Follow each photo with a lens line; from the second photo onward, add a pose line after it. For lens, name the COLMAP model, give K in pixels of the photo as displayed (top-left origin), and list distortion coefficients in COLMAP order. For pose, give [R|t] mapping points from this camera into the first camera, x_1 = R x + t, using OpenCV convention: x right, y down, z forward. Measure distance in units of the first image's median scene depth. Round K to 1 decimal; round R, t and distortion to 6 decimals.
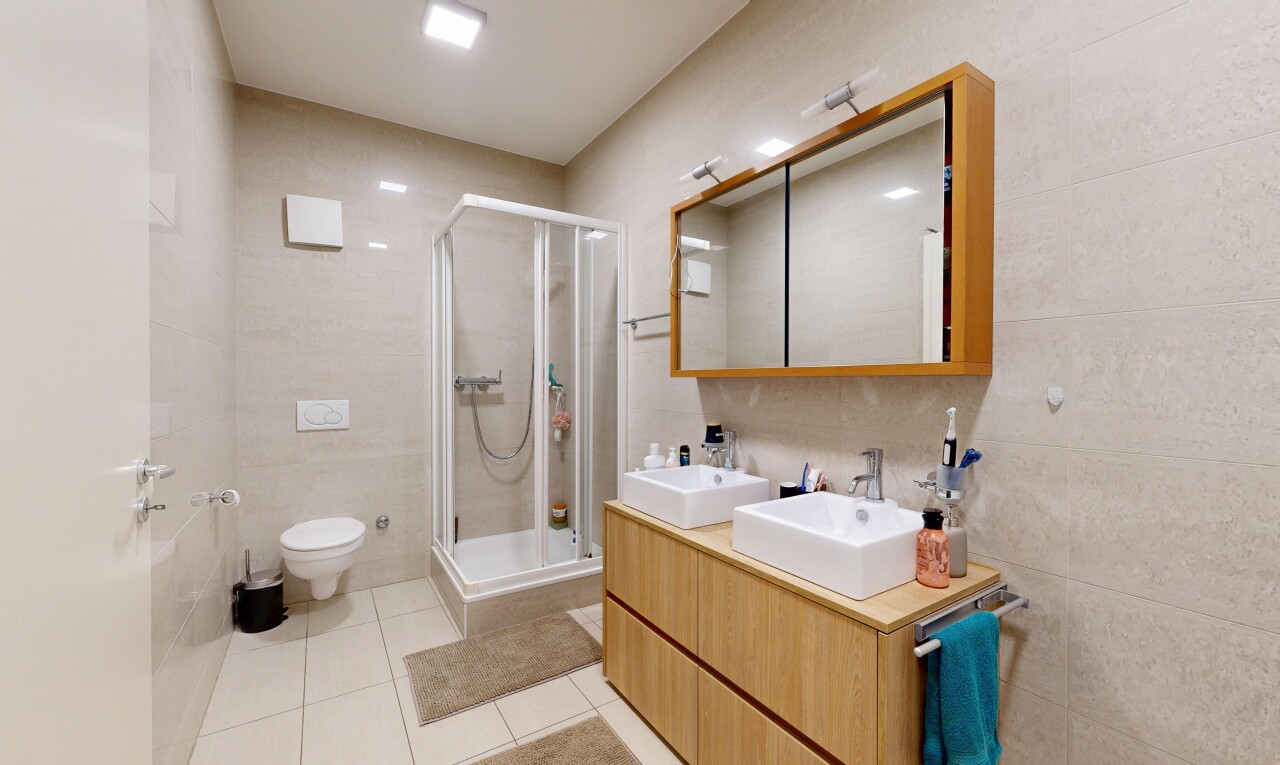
lens RADIAL K [[499.7, 0, 633.6], [0, 499.7, 380.2], [0, 0, 1]] dist [-0.000874, -0.000082]
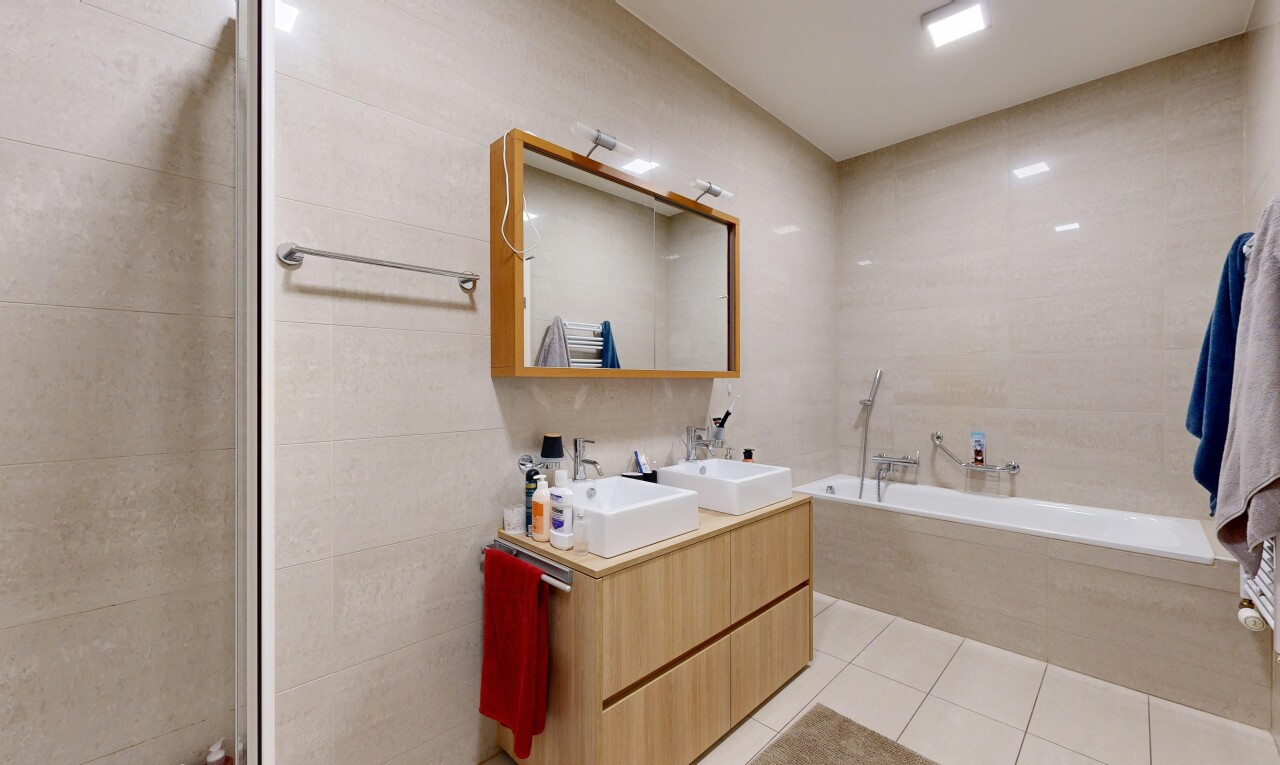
lens RADIAL K [[499.7, 0, 632.7], [0, 499.7, 386.4], [0, 0, 1]] dist [-0.000874, -0.000082]
pose [[-0.220234, -0.001843, 0.975445, -0.803209], [0.007654, 0.999964, 0.003617, 0.008705], [-0.975417, 0.008263, -0.220212, 1.277041]]
